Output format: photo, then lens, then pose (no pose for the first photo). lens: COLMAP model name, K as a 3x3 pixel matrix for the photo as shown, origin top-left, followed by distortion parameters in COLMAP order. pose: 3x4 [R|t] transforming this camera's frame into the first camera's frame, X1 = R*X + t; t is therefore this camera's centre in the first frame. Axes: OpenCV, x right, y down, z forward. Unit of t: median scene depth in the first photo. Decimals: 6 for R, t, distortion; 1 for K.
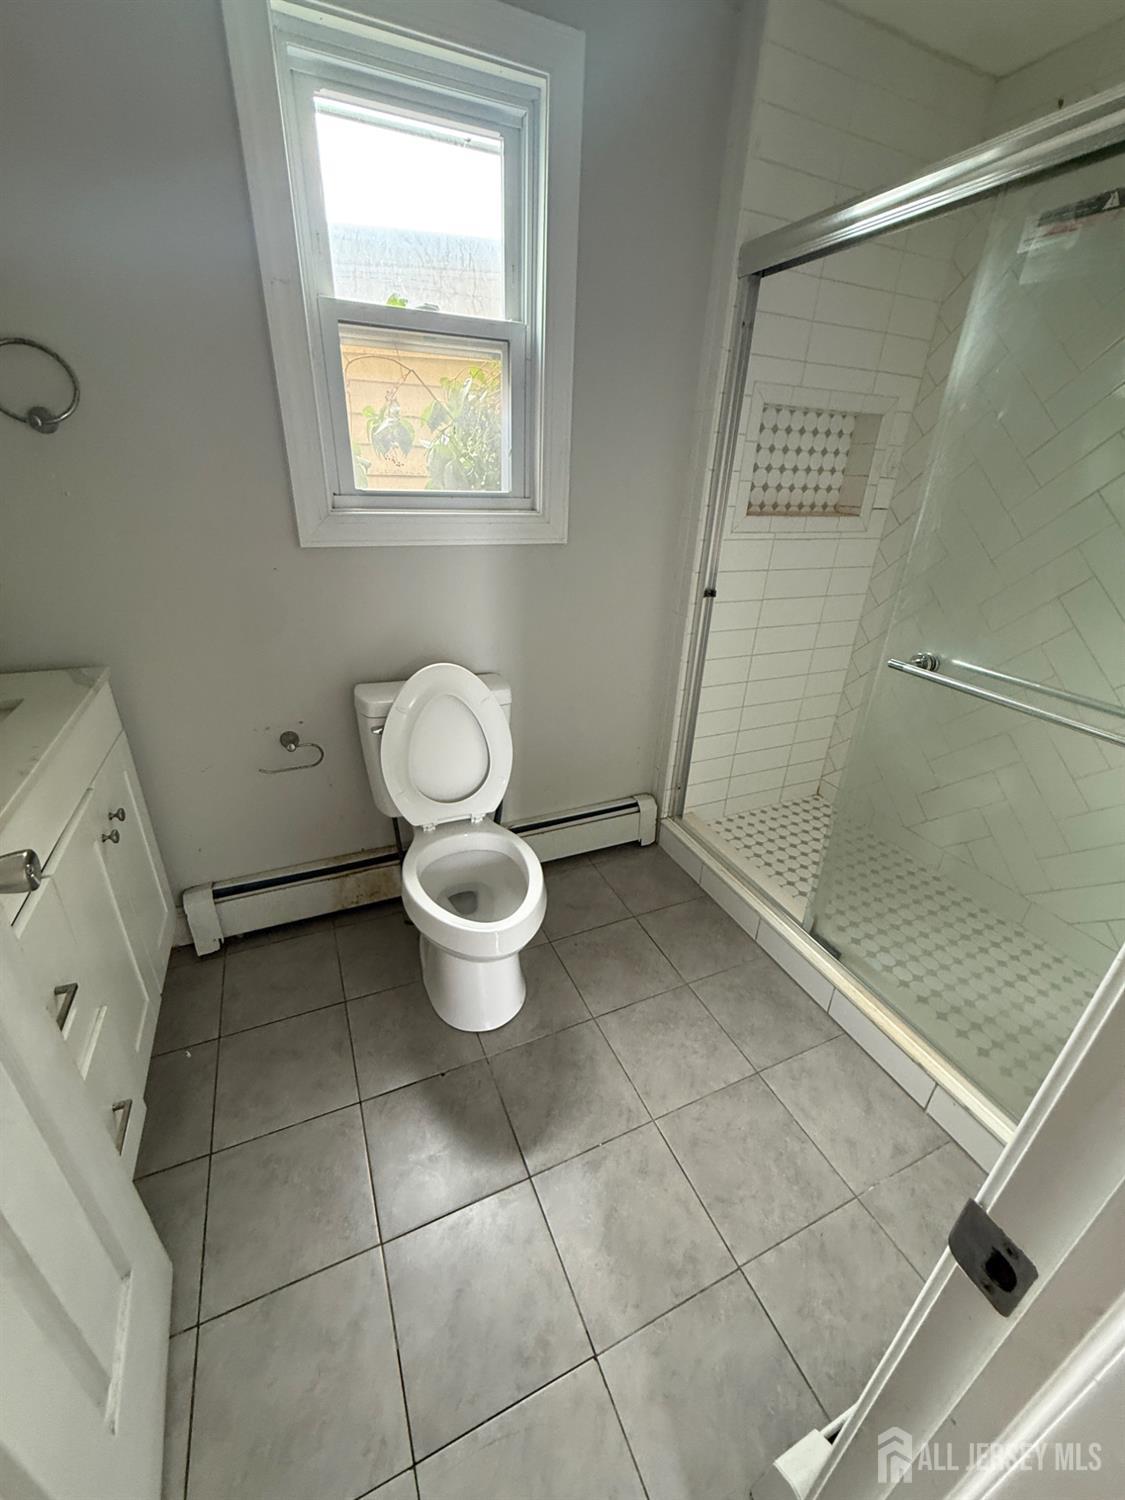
lens RADIAL K [[595.5, 0, 562.5], [0, 595.5, 750.0], [0, 0, 1]] dist [-0.019446, -0.000330]
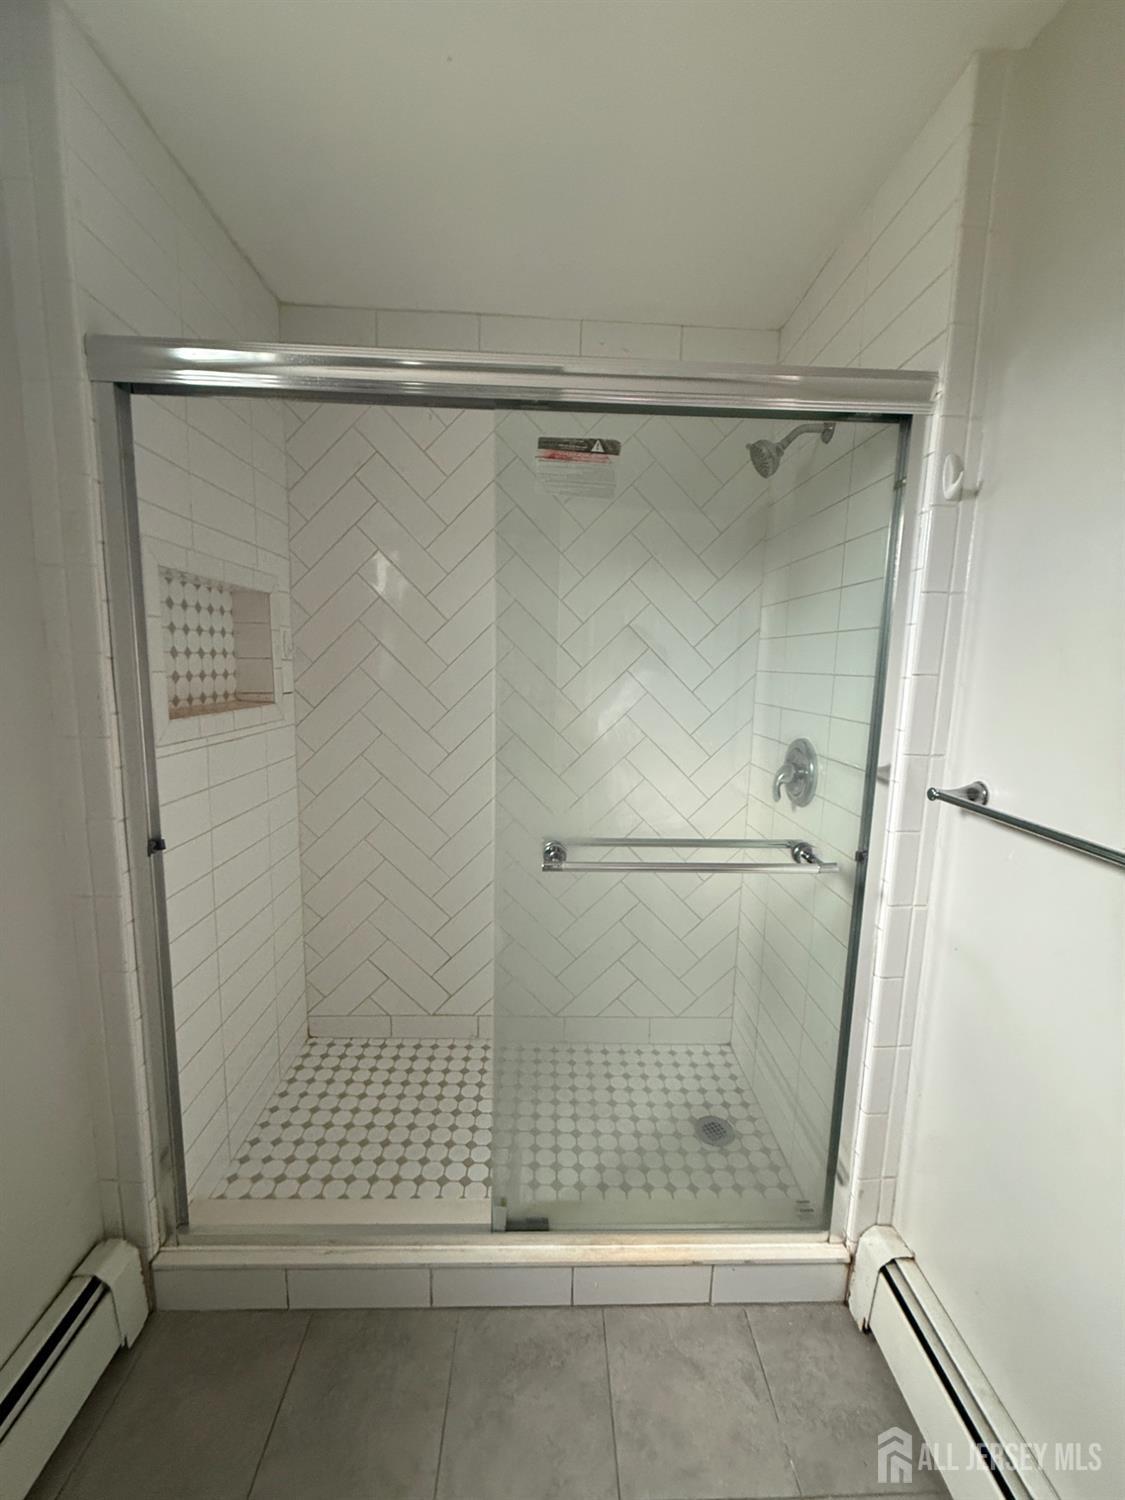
lens RADIAL K [[607.7, 0, 562.5], [0, 607.7, 750.0], [0, 0, 1]] dist [0.016839, -0.000186]
pose [[0.383210, -0.159294, 0.909822, -0.144651], [0.389089, 0.921197, -0.002596, -0.188492], [-0.837711, 0.354996, 0.414991, 0.351773]]
